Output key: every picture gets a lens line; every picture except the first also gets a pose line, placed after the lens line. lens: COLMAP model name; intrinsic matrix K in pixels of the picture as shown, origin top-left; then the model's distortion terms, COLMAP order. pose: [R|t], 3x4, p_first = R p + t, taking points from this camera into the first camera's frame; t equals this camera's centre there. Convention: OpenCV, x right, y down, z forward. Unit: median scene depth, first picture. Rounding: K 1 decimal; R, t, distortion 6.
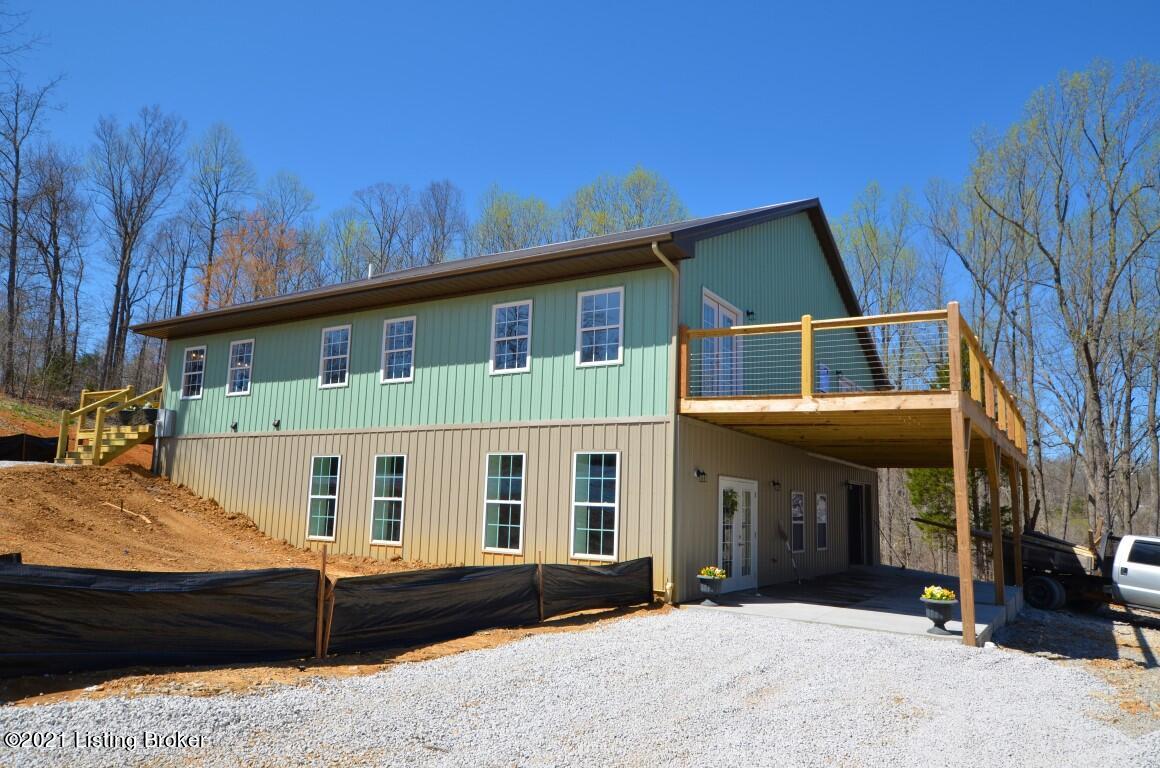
lens RADIAL K [[829.5, 0, 579.9], [0, 829.5, 378.0], [0, 0, 1]] dist [0.006659, 0.001358]
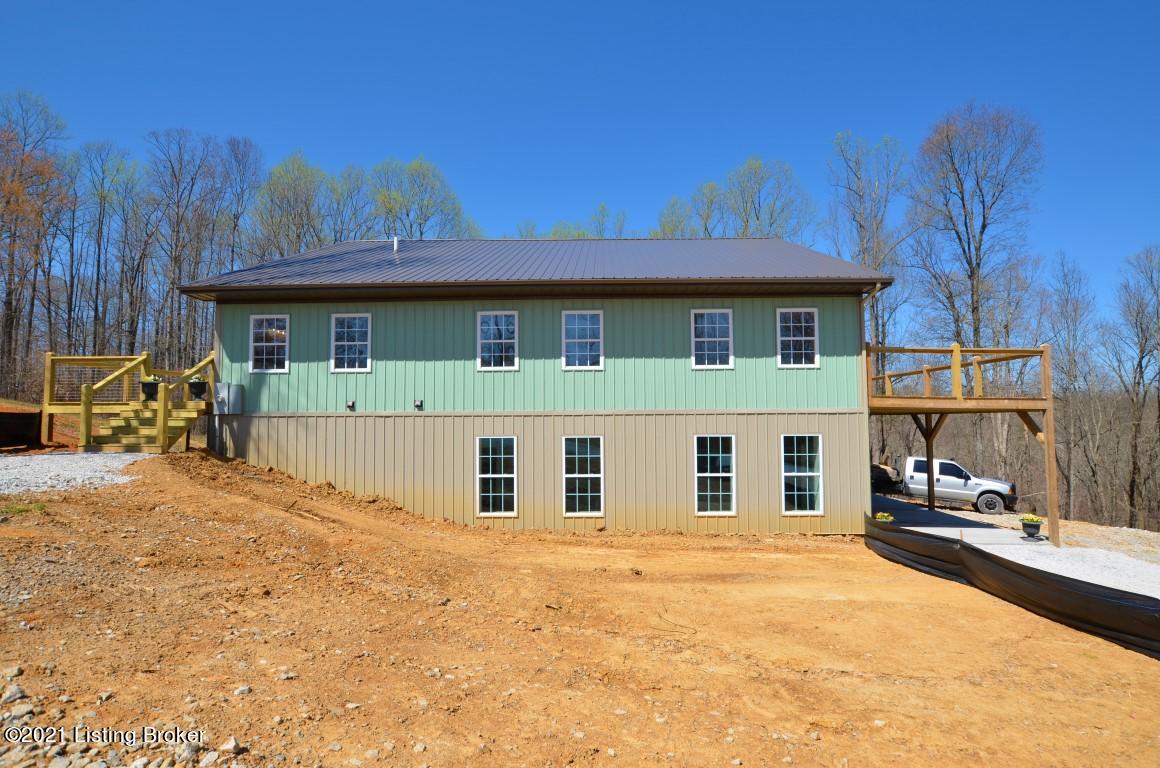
lens RADIAL K [[533.8, 0, 570.6], [0, 533.8, 447.5], [0, 0, 1]] dist [-0.015487, -0.000085]
pose [[0.845521, -0.003677, 0.533929, -0.501108], [-0.052620, 0.994535, 0.090178, 0.036652], [-0.531343, -0.104343, 0.840707, 0.334781]]
